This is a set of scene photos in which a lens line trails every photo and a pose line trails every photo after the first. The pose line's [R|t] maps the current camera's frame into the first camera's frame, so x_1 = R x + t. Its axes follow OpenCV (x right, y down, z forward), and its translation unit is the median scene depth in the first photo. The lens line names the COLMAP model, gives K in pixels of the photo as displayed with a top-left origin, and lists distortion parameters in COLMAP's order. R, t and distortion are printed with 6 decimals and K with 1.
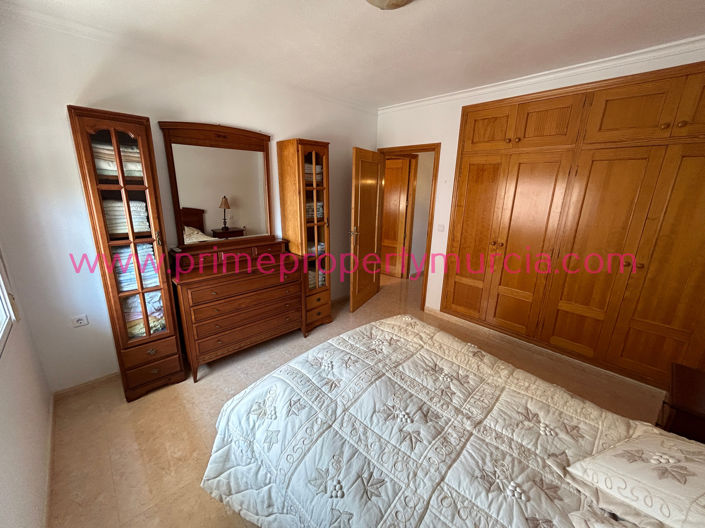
lens RADIAL K [[285.9, 0, 352.5], [0, 285.9, 264.0], [0, 0, 1]] dist [-0.003290, 0.000428]
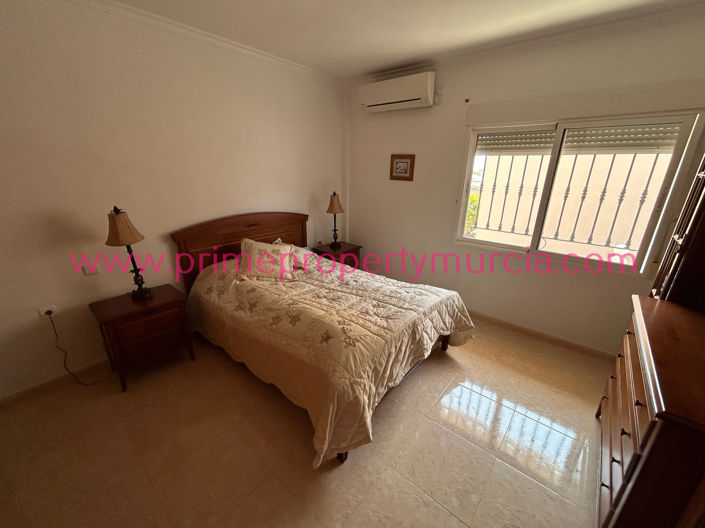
lens RADIAL K [[285.9, 0, 352.5], [0, 285.9, 264.0], [0, 0, 1]] dist [-0.003290, 0.000428]
pose [[-0.994237, -0.004223, -0.107121, 0.291170], [-0.063957, 0.825288, 0.561079, -0.454234], [0.086036, 0.564696, -0.820802, 1.718455]]
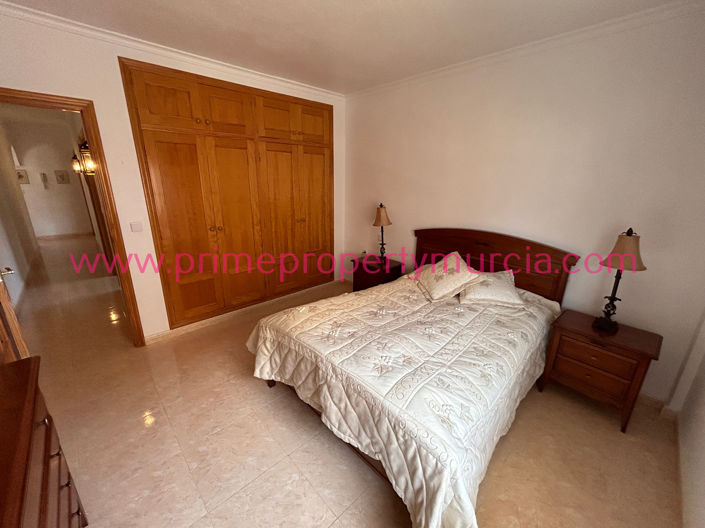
lens RADIAL K [[285.9, 0, 352.5], [0, 285.9, 264.0], [0, 0, 1]] dist [-0.003290, 0.000428]
pose [[-0.000011, -0.309397, 0.950933, -0.748970], [0.252211, 0.920191, 0.299398, -0.215528], [-0.967672, 0.239839, 0.078023, 0.797844]]
